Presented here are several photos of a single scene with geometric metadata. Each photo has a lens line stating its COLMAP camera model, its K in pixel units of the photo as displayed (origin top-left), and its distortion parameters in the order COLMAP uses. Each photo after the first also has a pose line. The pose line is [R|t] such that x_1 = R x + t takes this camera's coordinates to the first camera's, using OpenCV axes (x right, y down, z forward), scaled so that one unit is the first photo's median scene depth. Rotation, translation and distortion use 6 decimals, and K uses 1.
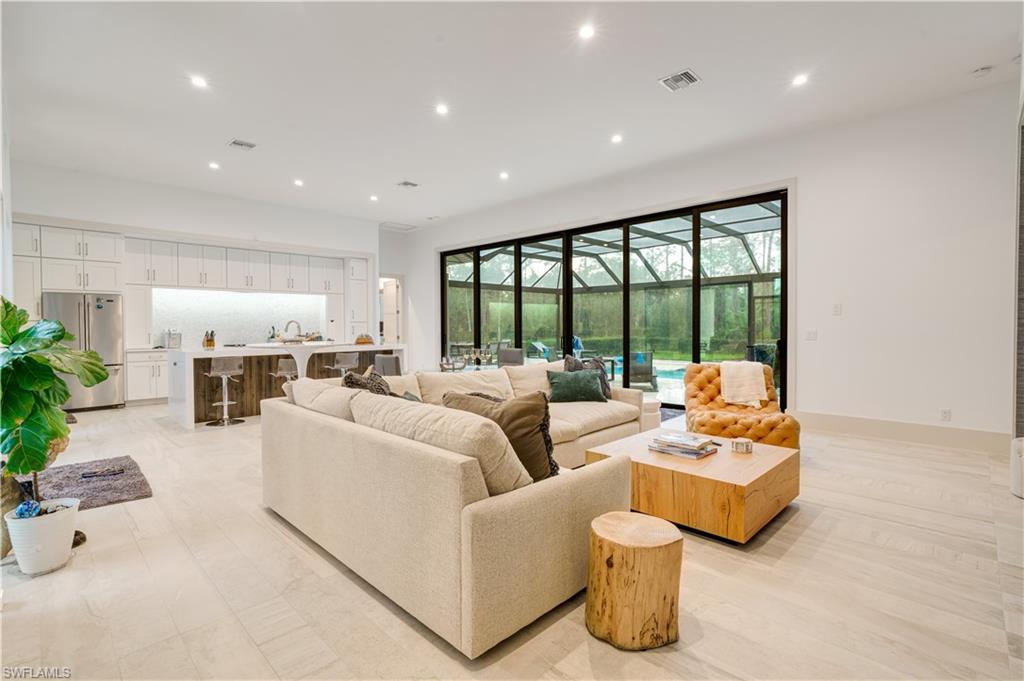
lens RADIAL K [[480.5, 0, 518.6], [0, 480.5, 331.7], [0, 0, 1]] dist [-0.017477, 0.001216]
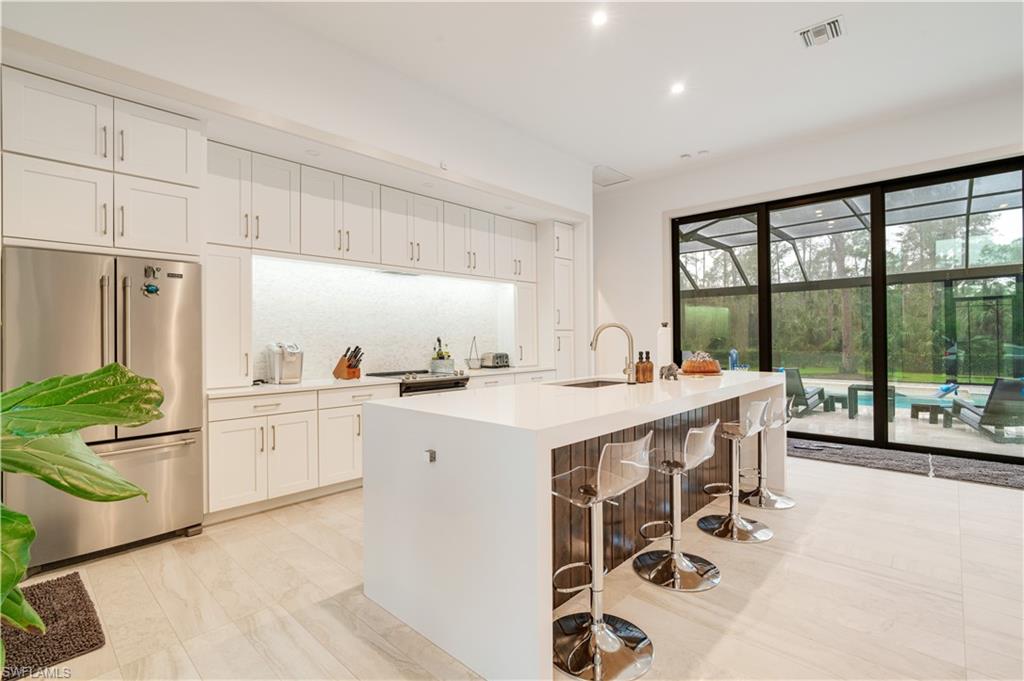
lens RADIAL K [[480.5, 0, 513.2], [0, 480.5, 336.2], [0, 0, 1]] dist [-0.017477, 0.001216]
pose [[0.999661, -0.000894, 0.026040, -0.419142], [0.001235, 0.999914, -0.013061, -0.005234], [-0.026026, 0.013089, 0.999576, 0.420530]]
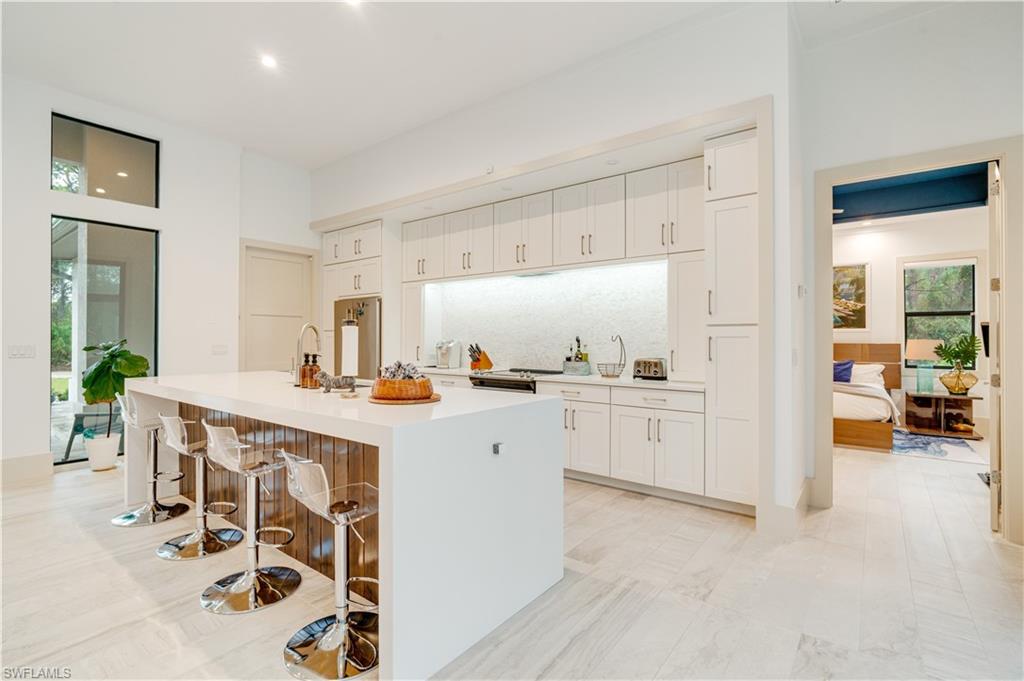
lens RADIAL K [[480.5, 0, 502.8], [0, 480.5, 337.0], [0, 0, 1]] dist [-0.017477, 0.001216]
pose [[0.101107, 0.004811, -0.994864, -0.020736], [-0.010874, 0.999934, 0.003730, -0.011740], [0.994816, 0.010441, 0.101153, 0.826989]]
